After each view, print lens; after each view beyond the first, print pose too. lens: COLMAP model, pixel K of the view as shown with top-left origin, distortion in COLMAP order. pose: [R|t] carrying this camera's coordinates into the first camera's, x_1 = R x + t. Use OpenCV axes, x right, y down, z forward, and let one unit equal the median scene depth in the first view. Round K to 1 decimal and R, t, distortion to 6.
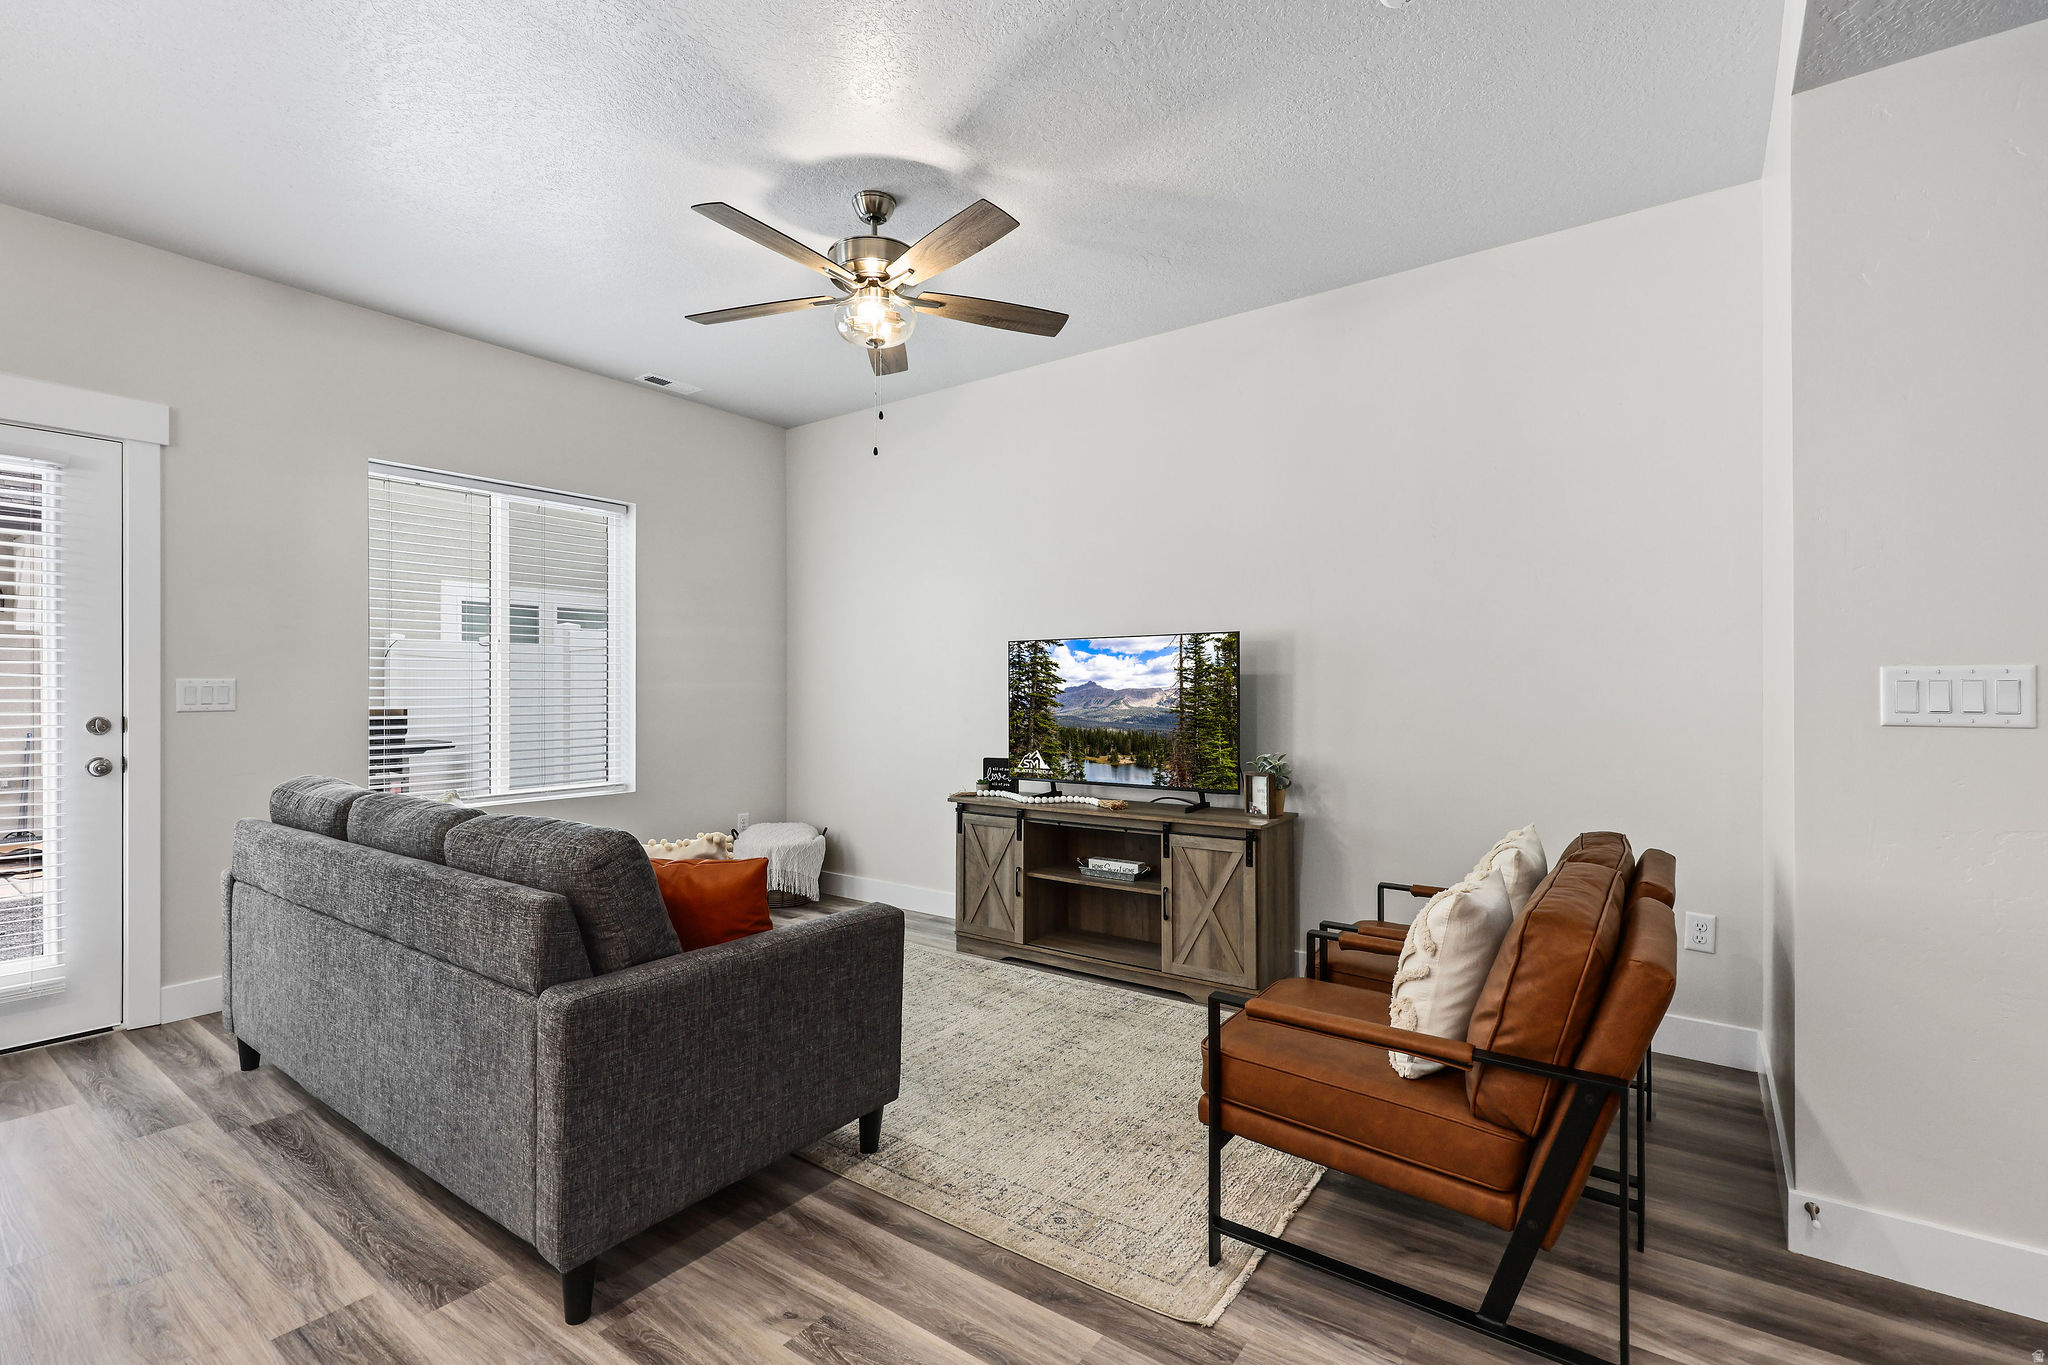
lens RADIAL K [[911.7, 0, 991.0], [0, 911.7, 691.3], [0, 0, 1]] dist [-0.000817, -0.000327]
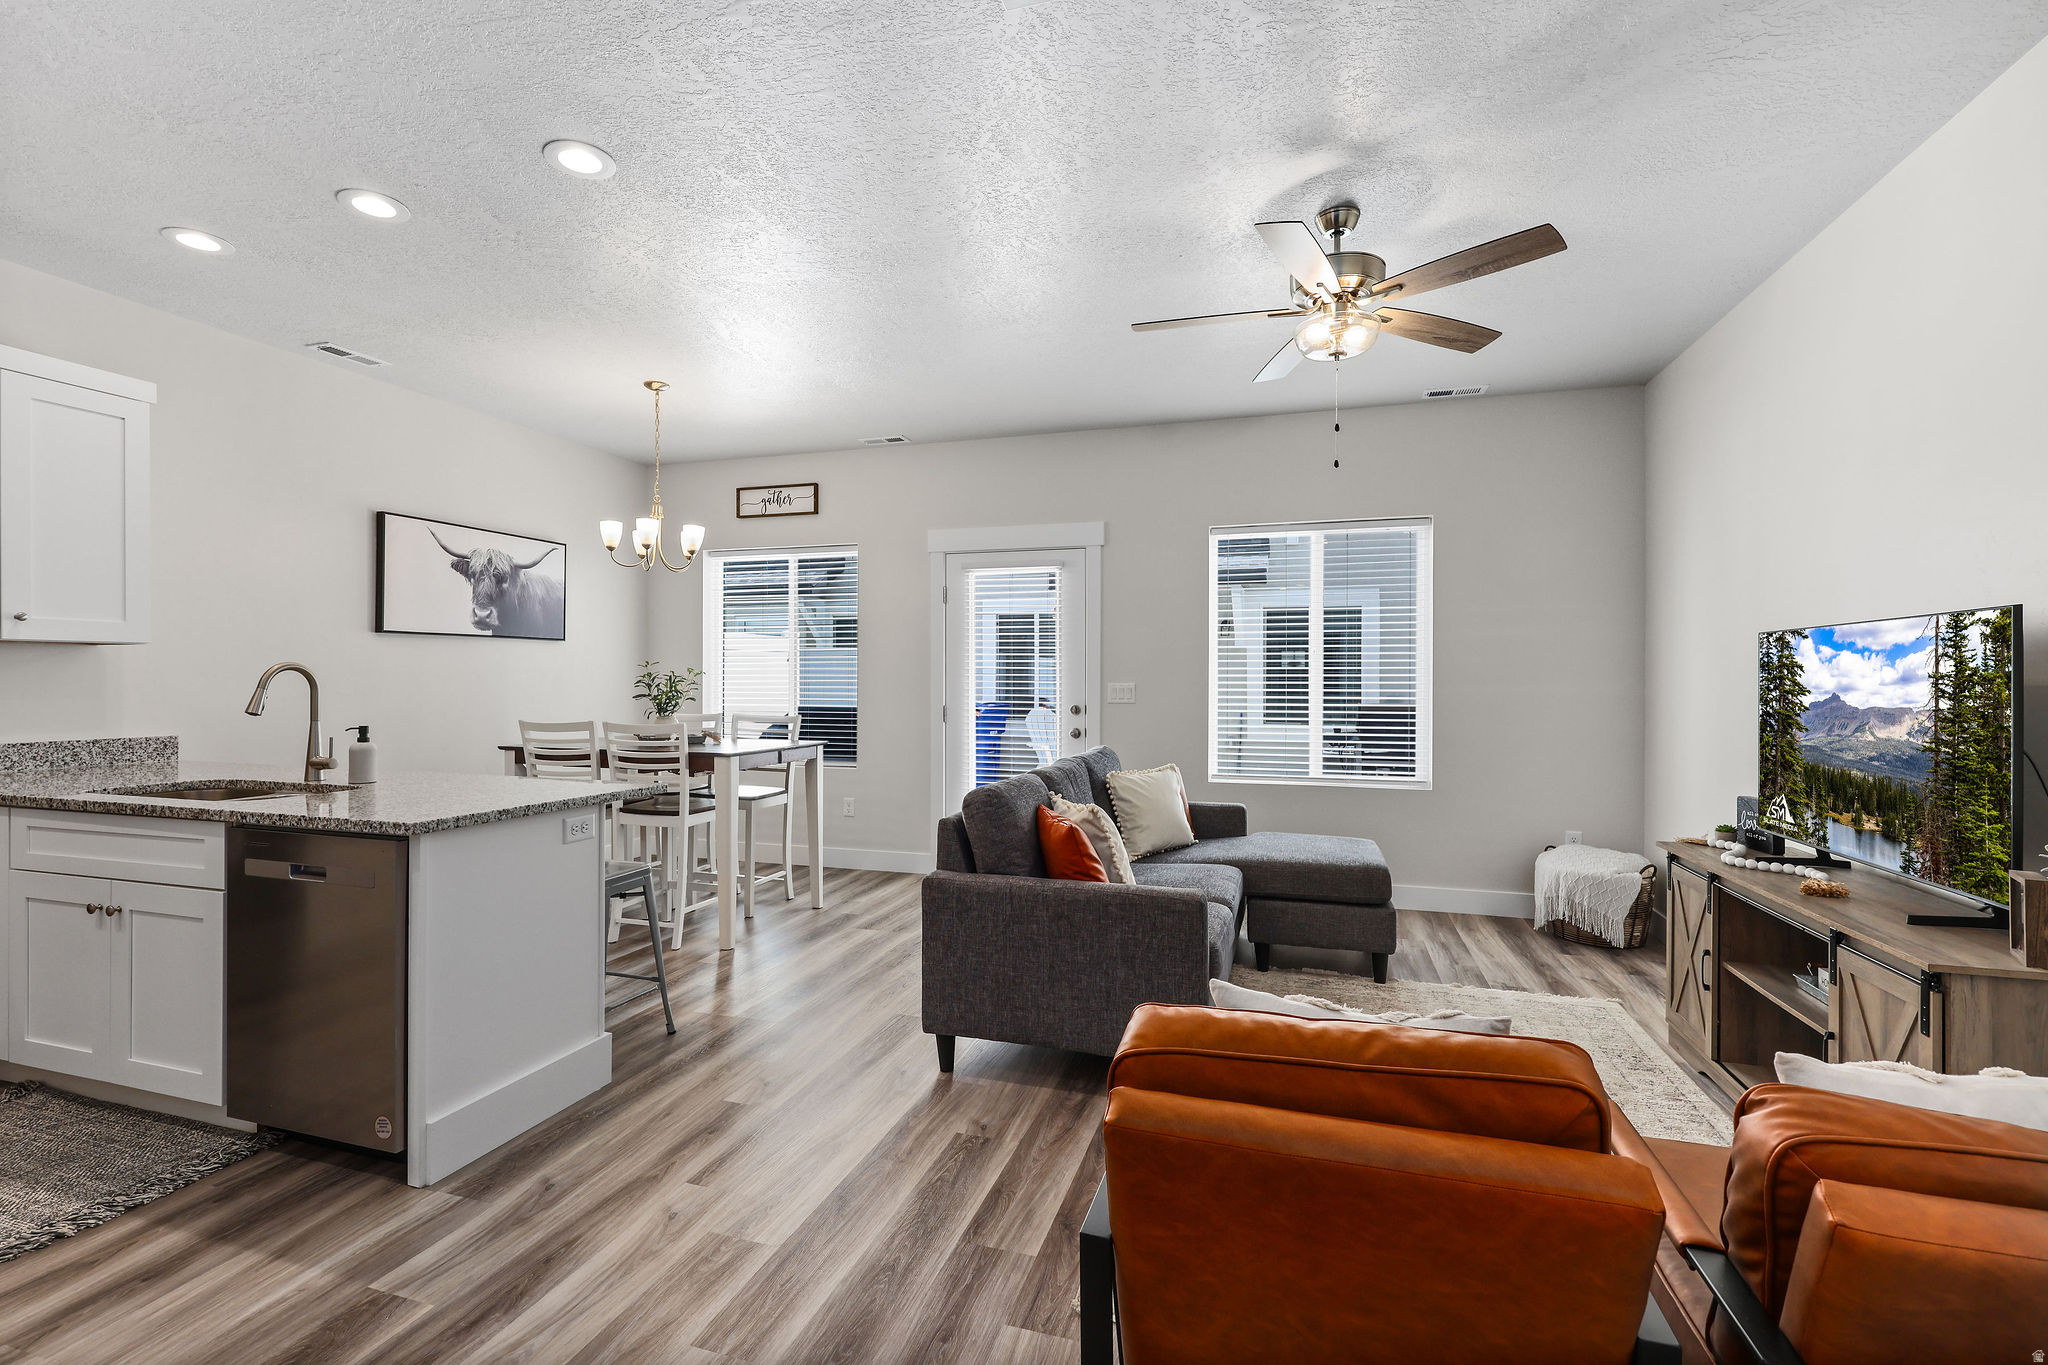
lens RADIAL K [[911.7, 0, 1016.1], [0, 911.7, 678.7], [0, 0, 1]] dist [-0.000817, -0.000327]
pose [[0.319934, 0.002082, -0.947437, 0.543140], [-0.006656, 0.999978, -0.000050, -0.017987], [0.947416, 0.006322, 0.319941, 0.262405]]
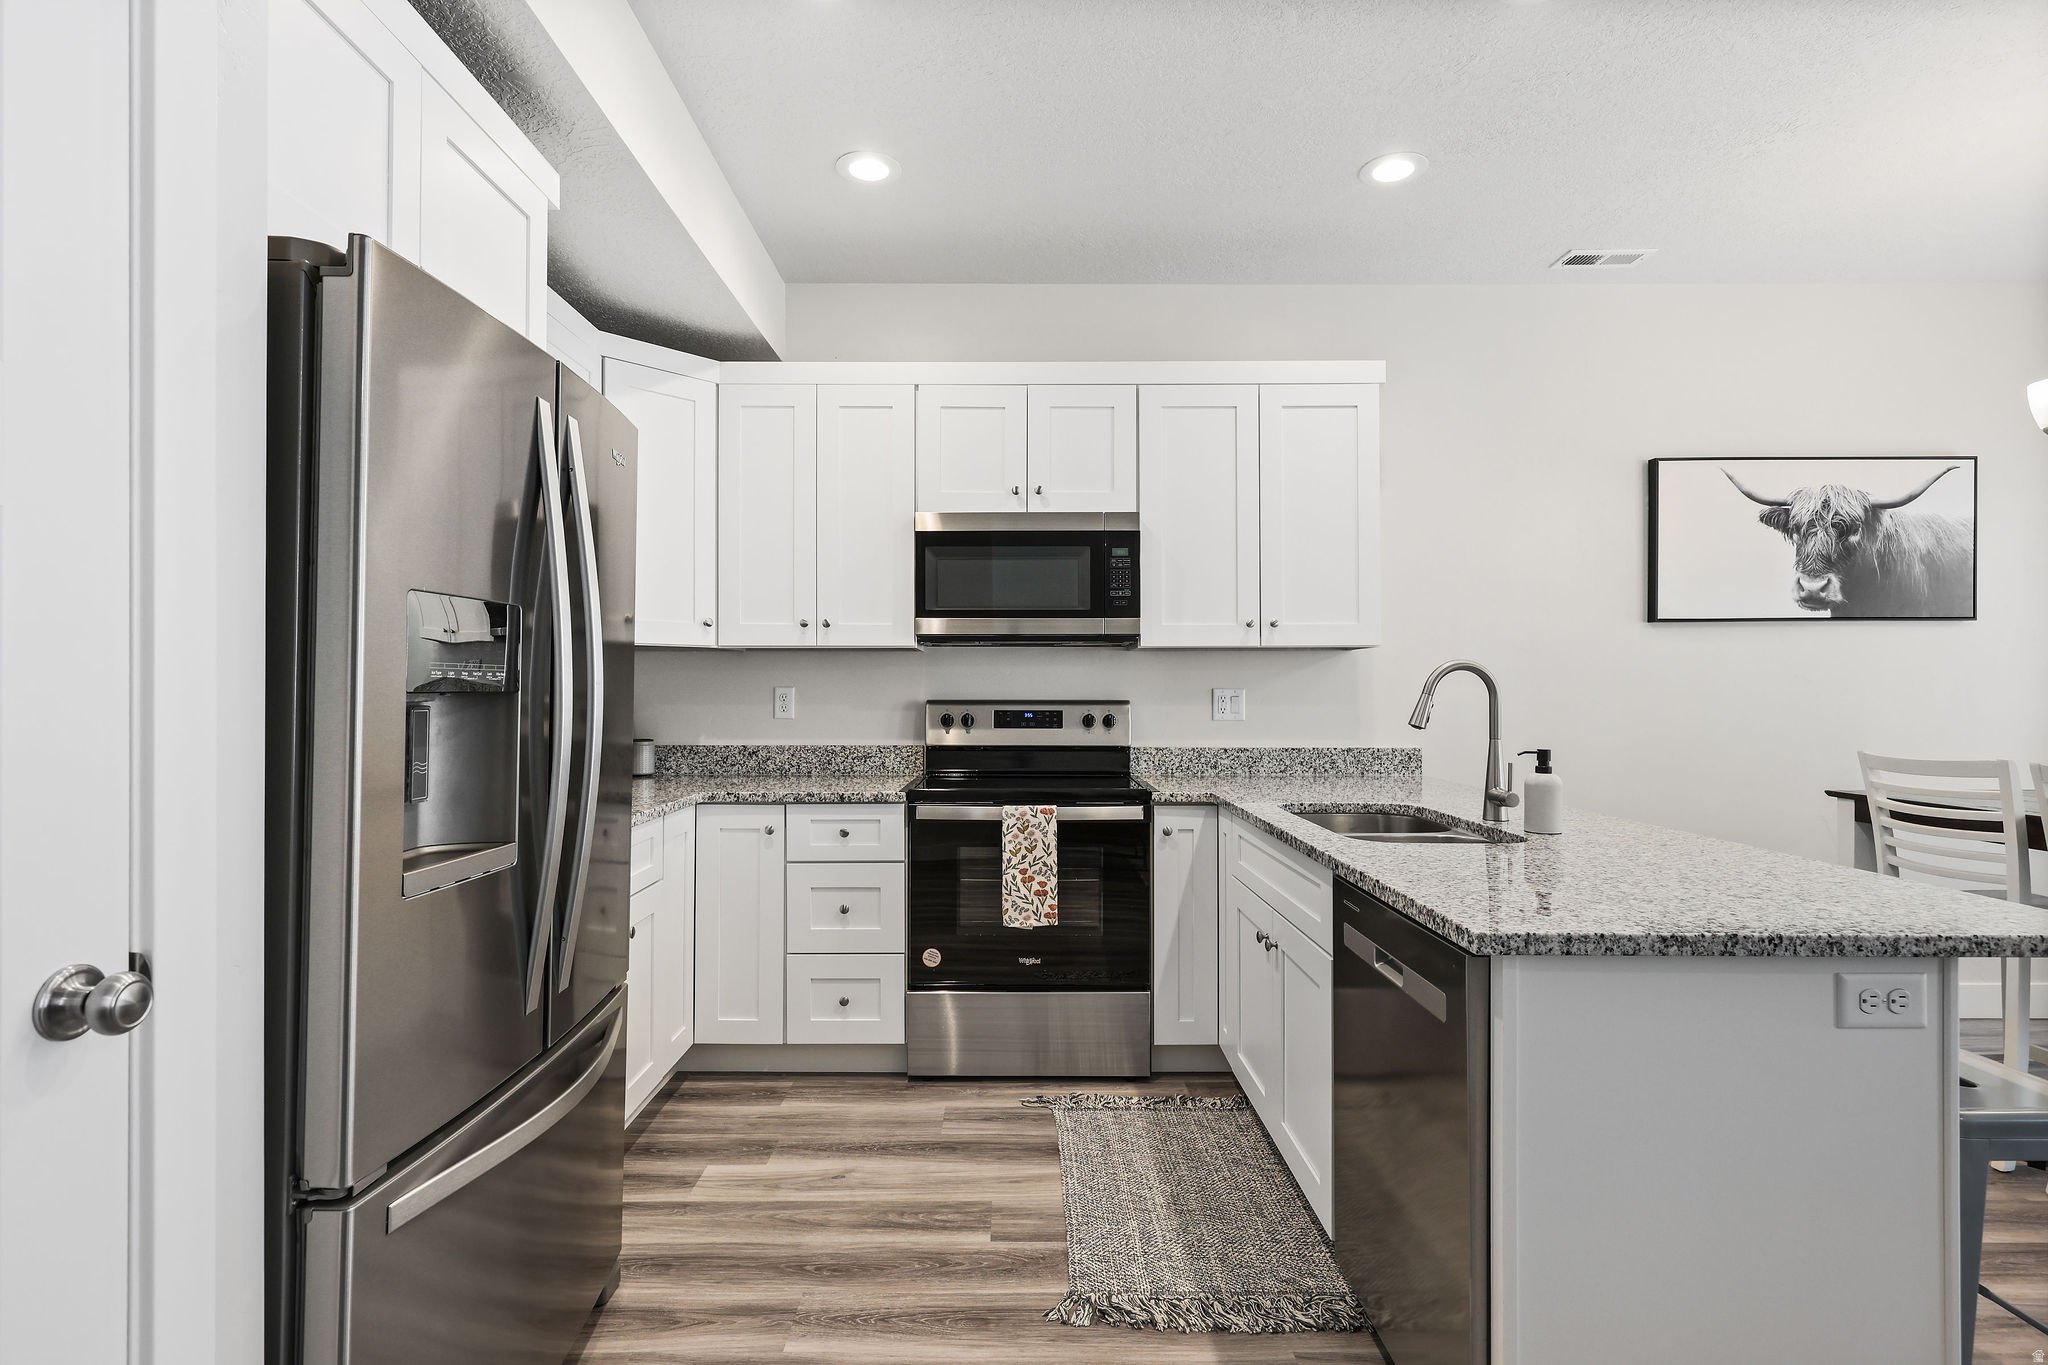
lens RADIAL K [[1003.3, 0, 1016.7], [0, 1003.3, 685.2], [0, 0, 1]] dist [0.002160, -0.000059]
pose [[-0.805458, -0.000535, -0.592652, 0.219941], [-0.000228, 1.000000, -0.000592, -0.010997], [0.592653, -0.000342, -0.805458, 0.273665]]
